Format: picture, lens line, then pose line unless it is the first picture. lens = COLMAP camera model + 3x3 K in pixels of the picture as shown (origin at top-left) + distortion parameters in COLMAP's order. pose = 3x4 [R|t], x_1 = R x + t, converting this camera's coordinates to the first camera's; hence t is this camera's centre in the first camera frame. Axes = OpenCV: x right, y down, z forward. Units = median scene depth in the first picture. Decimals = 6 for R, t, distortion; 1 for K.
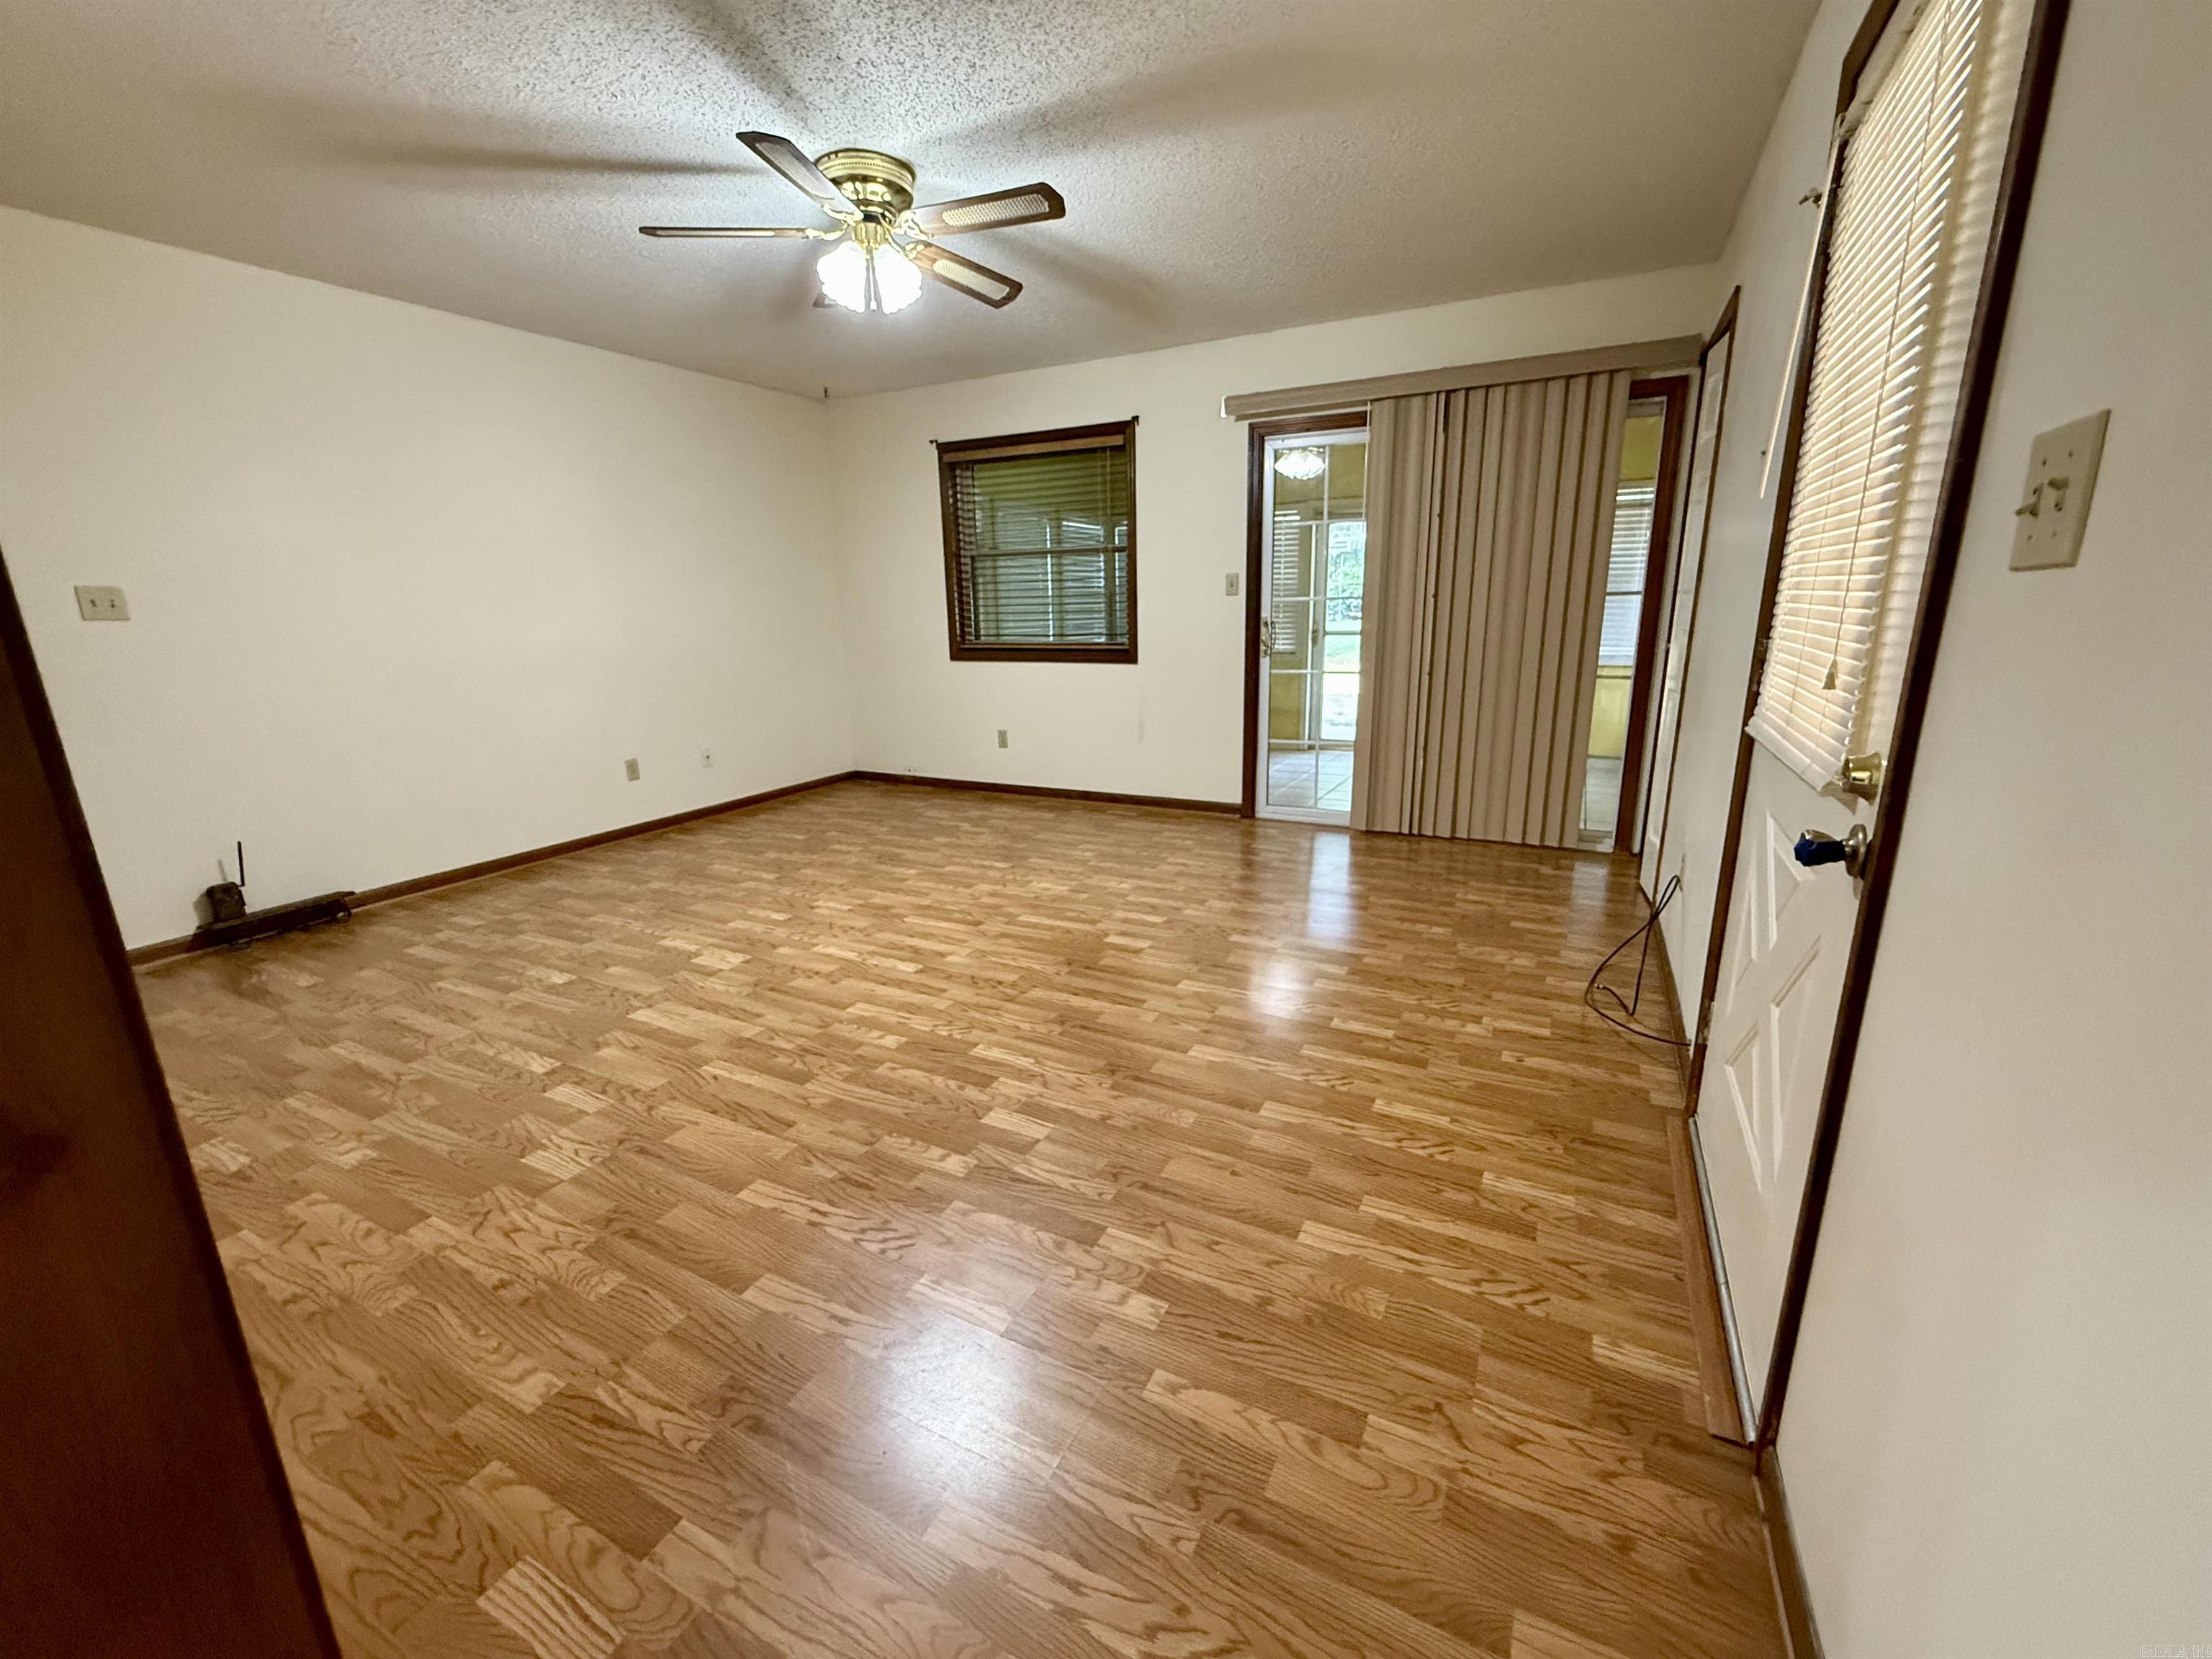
lens RADIAL K [[900.5, 0, 1110.8], [0, 900.5, 831.3], [0, 0, 1]] dist [-0.002319, 0.001107]
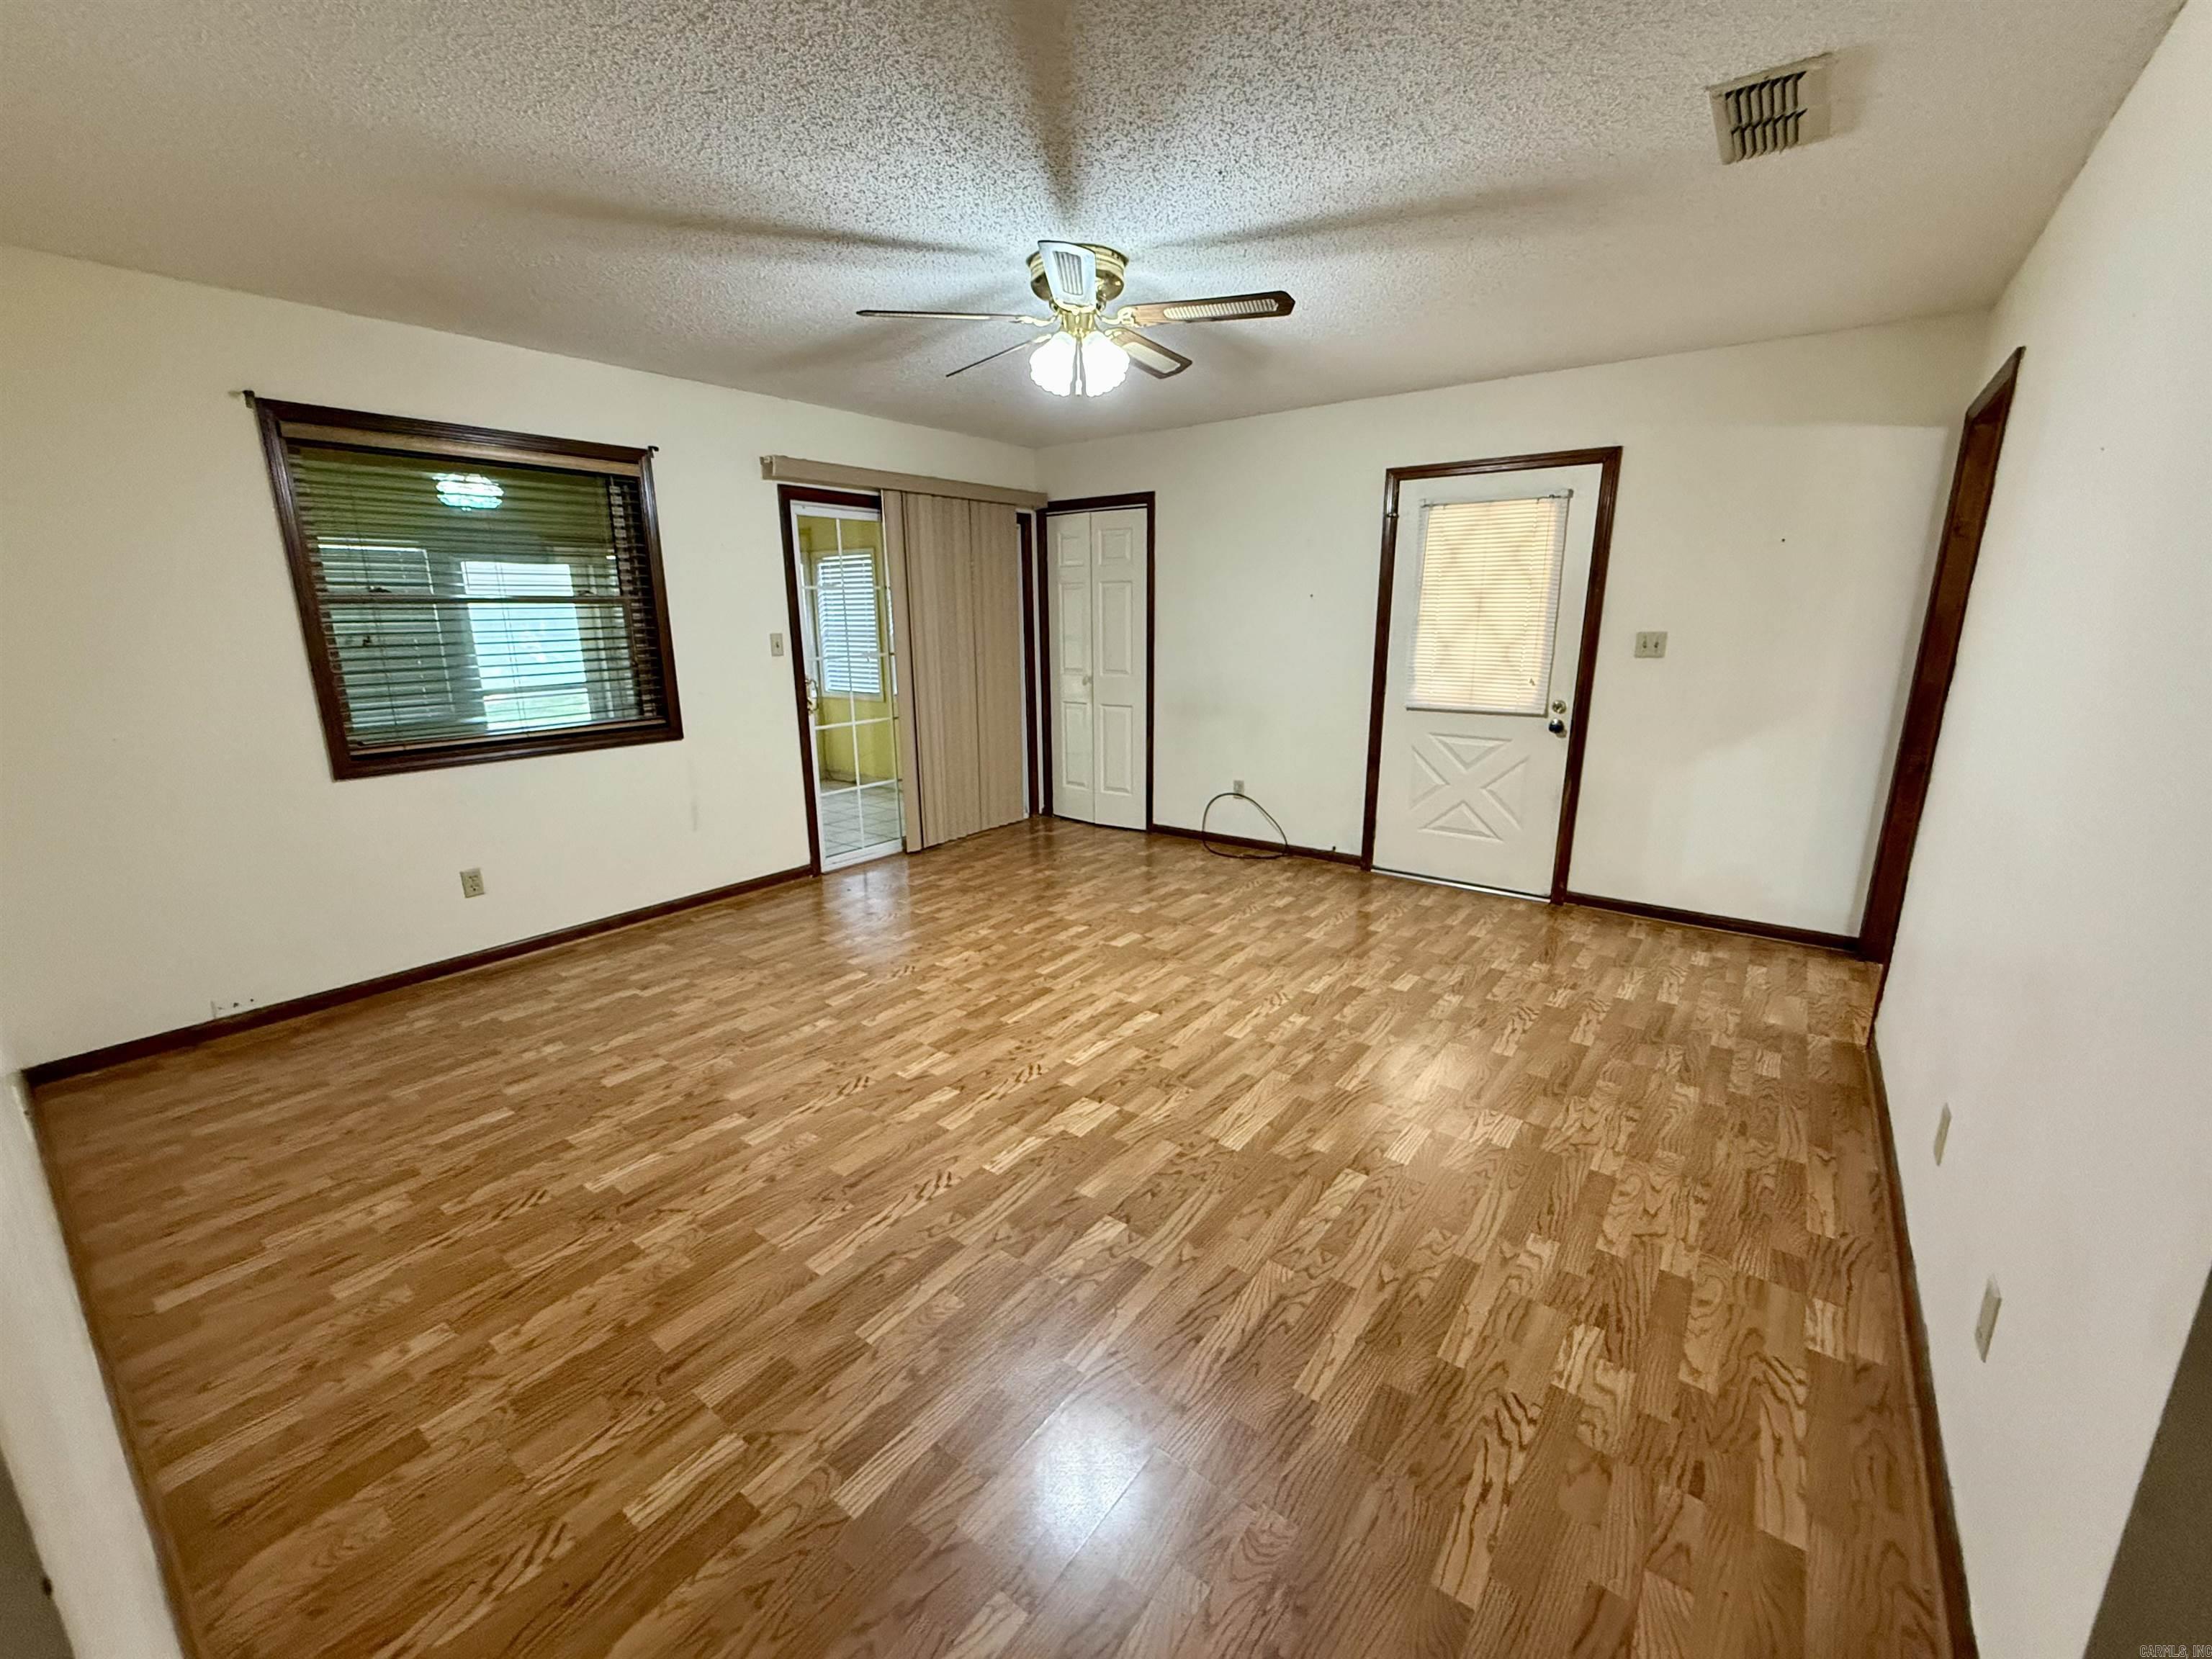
lens RADIAL K [[900.5, 0, 1103.9], [0, 900.5, 821.4], [0, 0, 1]] dist [-0.002319, 0.001107]
pose [[0.172542, -0.208092, 0.962770, -1.263565], [0.247842, 0.955155, 0.162029, -0.265120], [-0.953312, 0.210658, 0.216379, 0.808221]]
